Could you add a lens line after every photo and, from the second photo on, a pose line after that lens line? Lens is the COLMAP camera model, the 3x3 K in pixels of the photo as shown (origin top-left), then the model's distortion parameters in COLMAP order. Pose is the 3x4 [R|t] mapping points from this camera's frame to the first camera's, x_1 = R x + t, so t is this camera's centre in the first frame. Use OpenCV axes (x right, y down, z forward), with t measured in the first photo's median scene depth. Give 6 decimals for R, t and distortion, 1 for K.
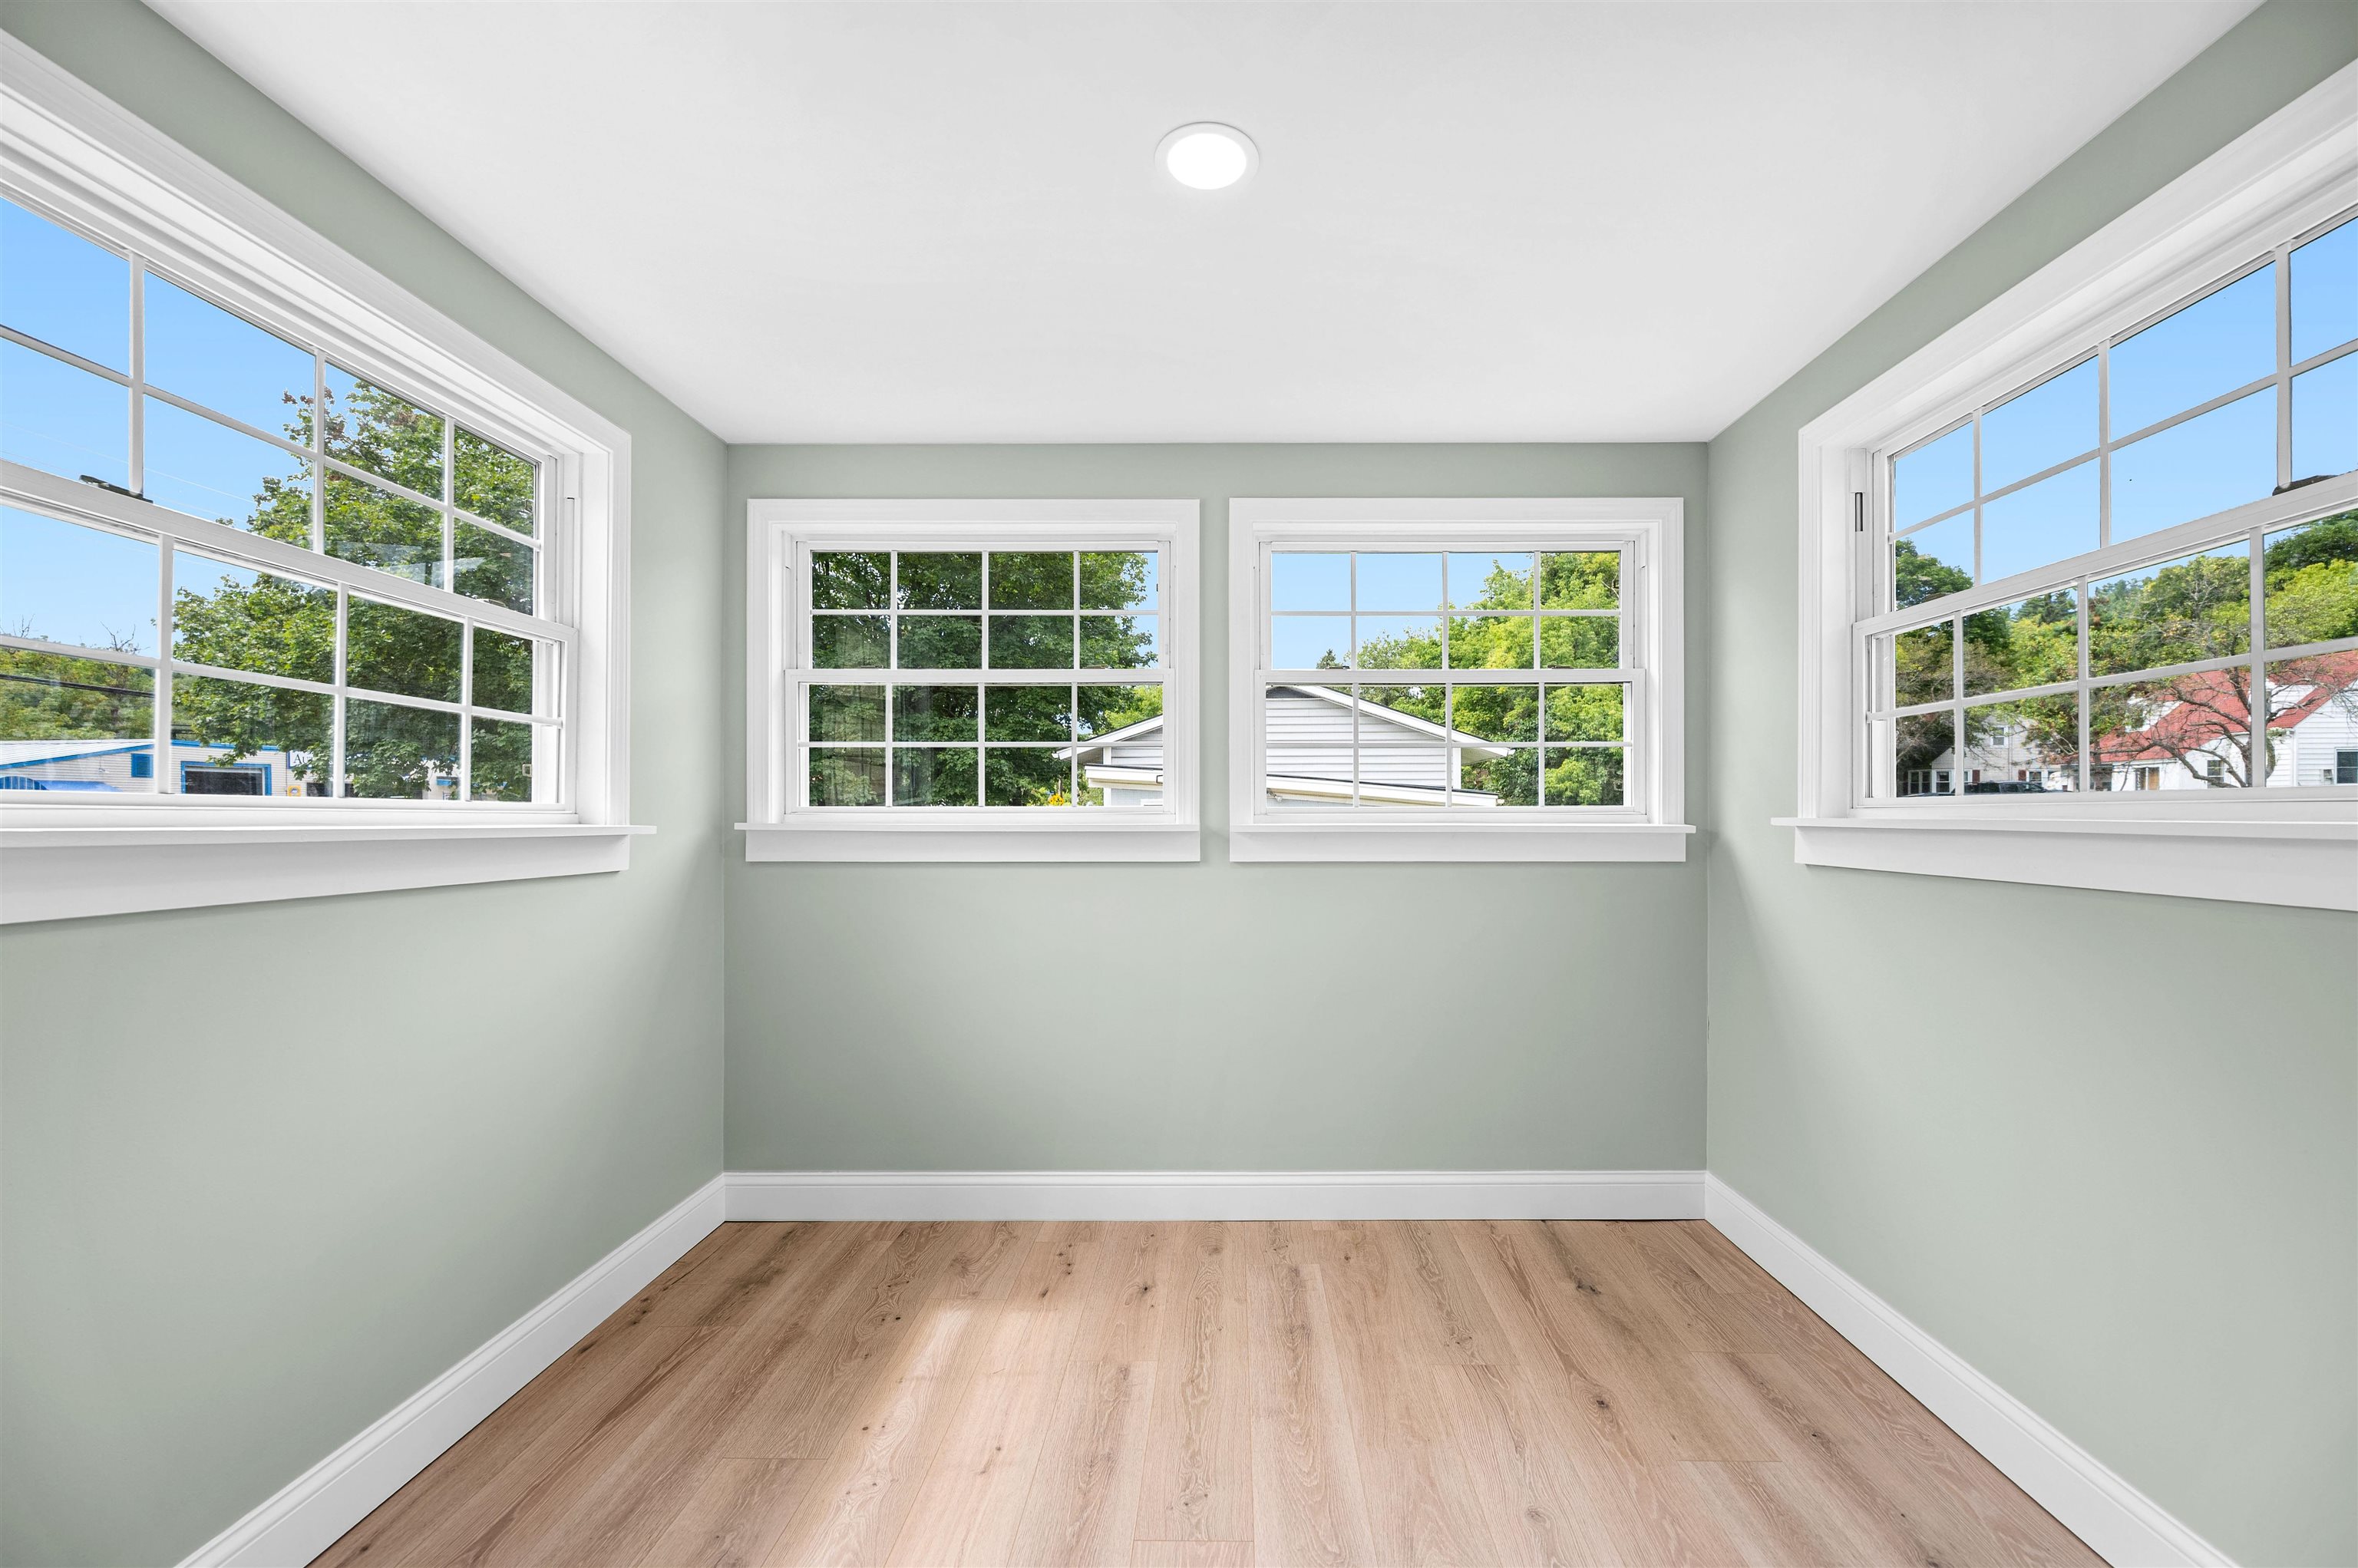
lens RADIAL K [[945.0, 0, 1186.6], [0, 945.0, 809.5], [0, 0, 1]] dist [-0.000577, 0.000152]
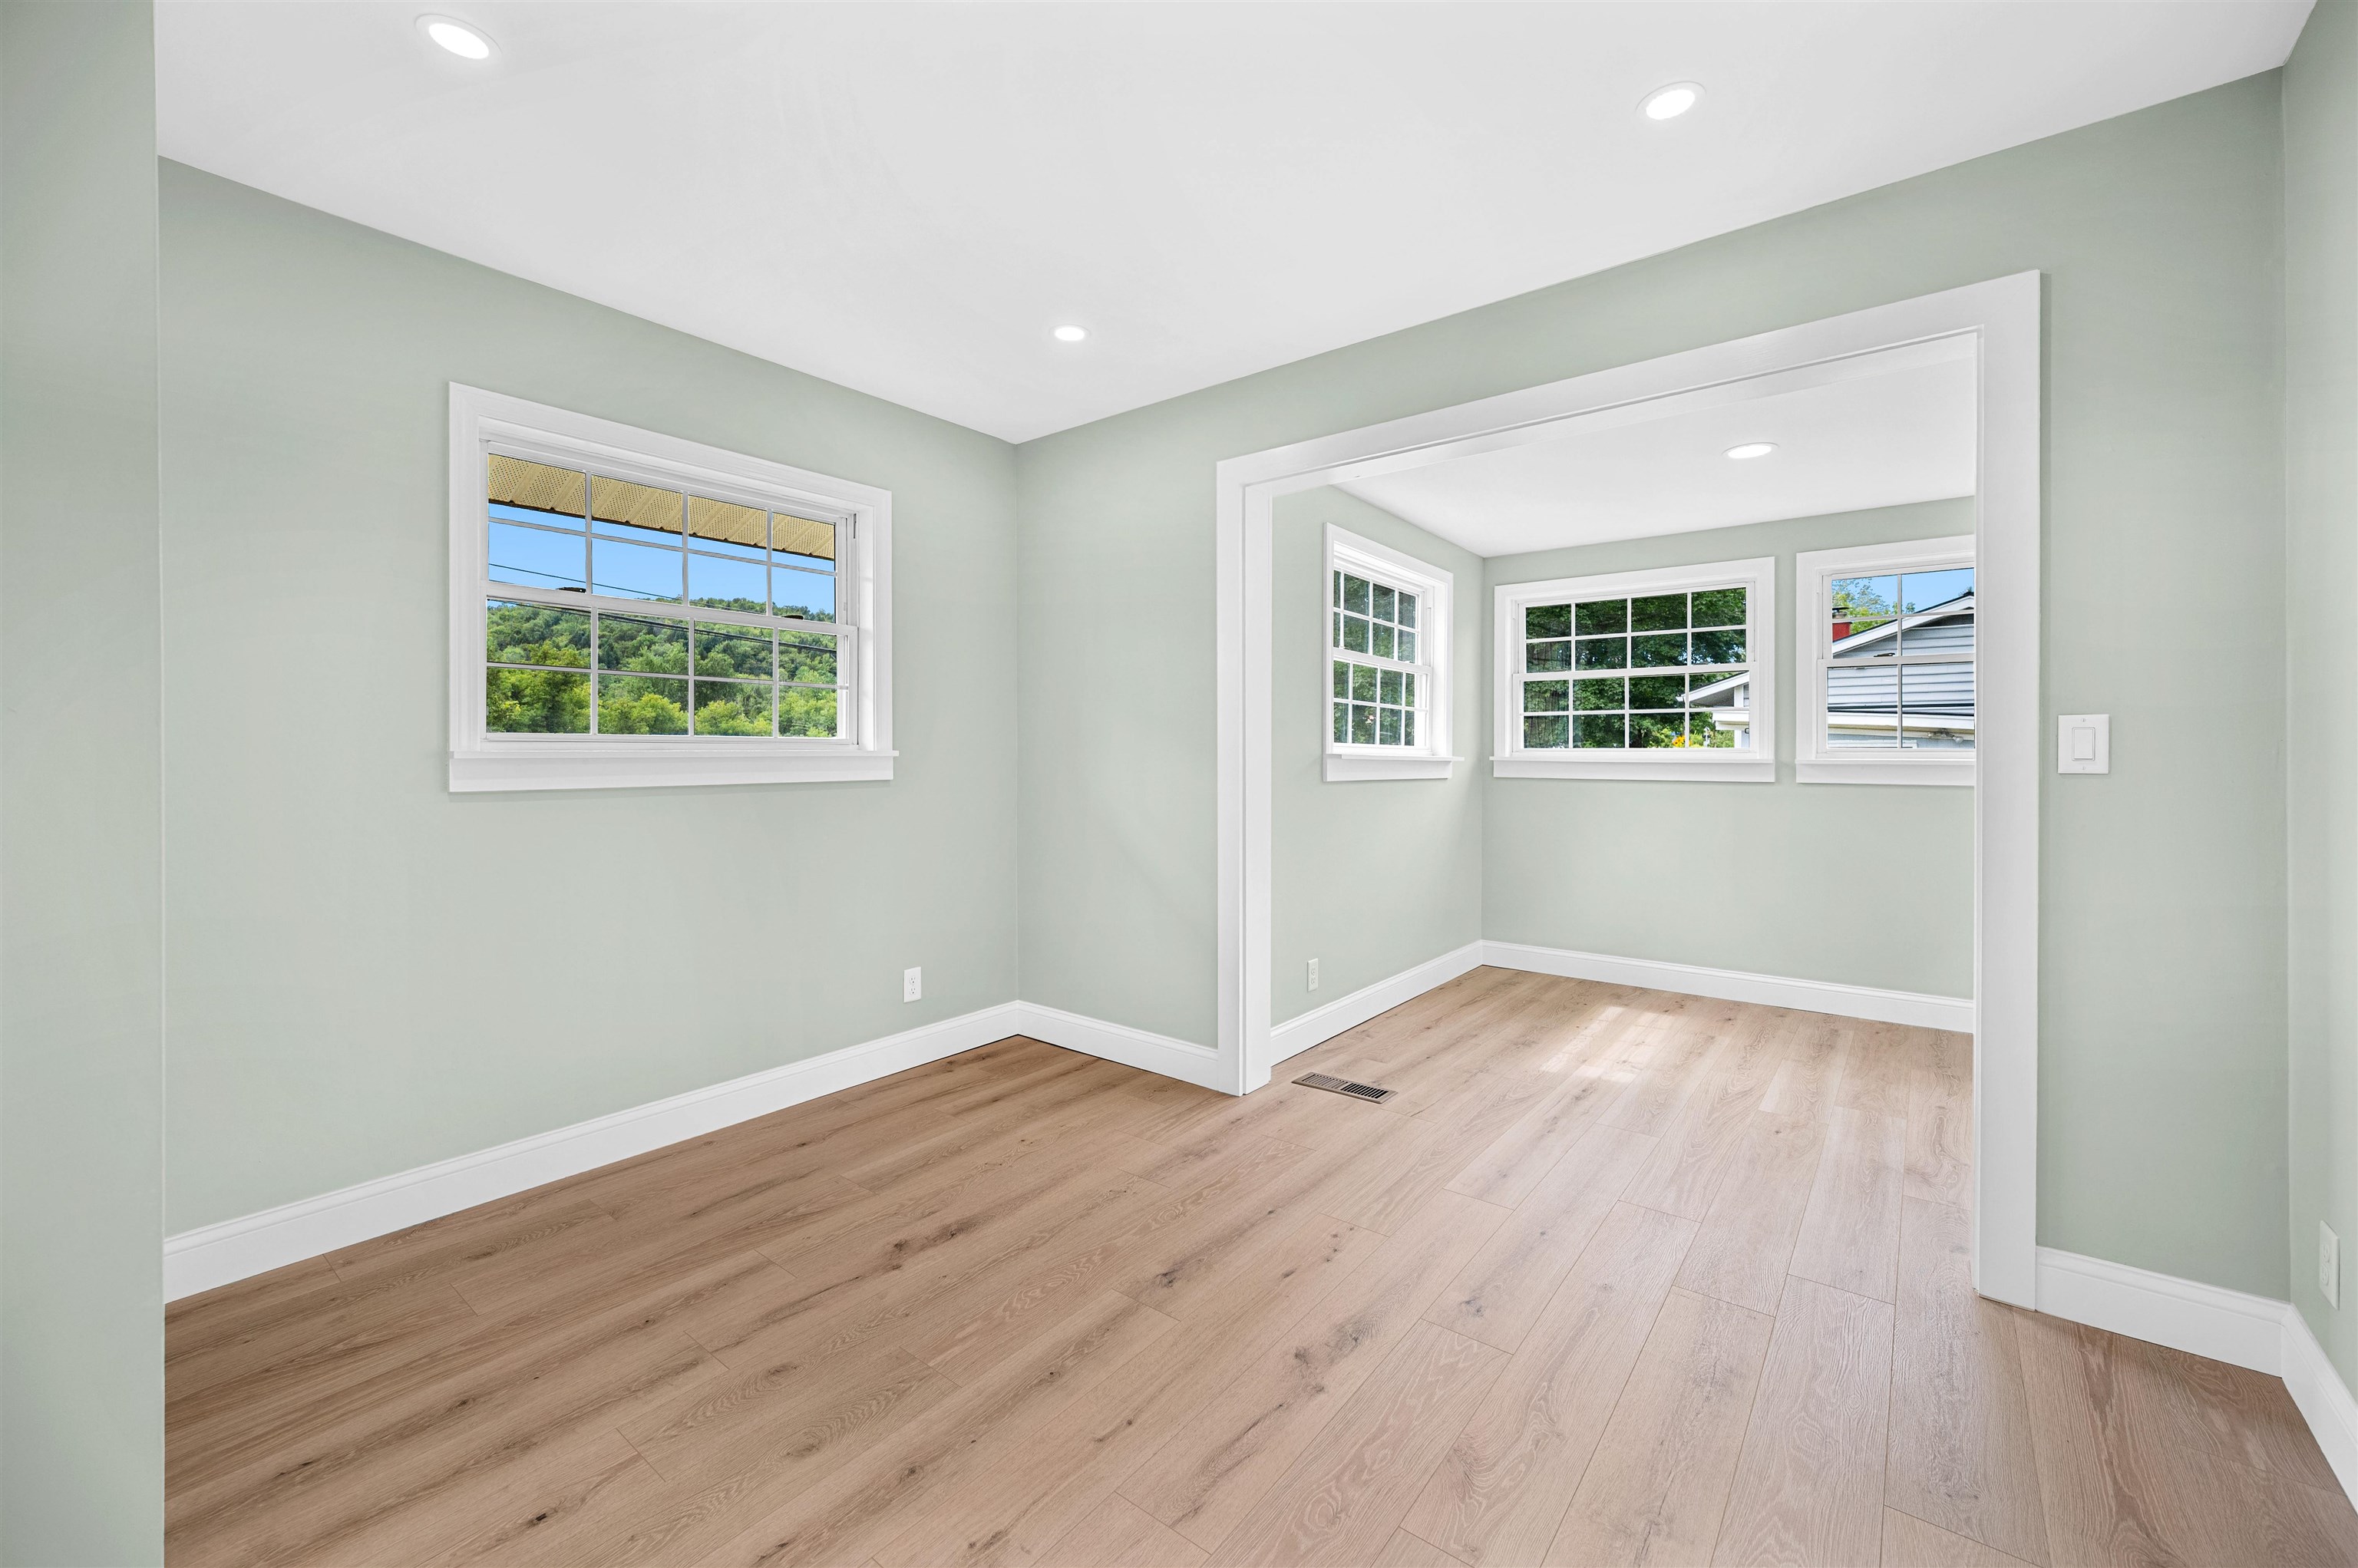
lens RADIAL K [[945.0, 0, 1190.3], [0, 945.0, 751.4], [0, 0, 1]] dist [-0.000577, 0.000152]
pose [[0.815131, 0.002353, -0.579271, 0.135499], [-0.002384, 0.999997, 0.000708, 0.003963], [0.579271, 0.000804, 0.815134, -0.889013]]
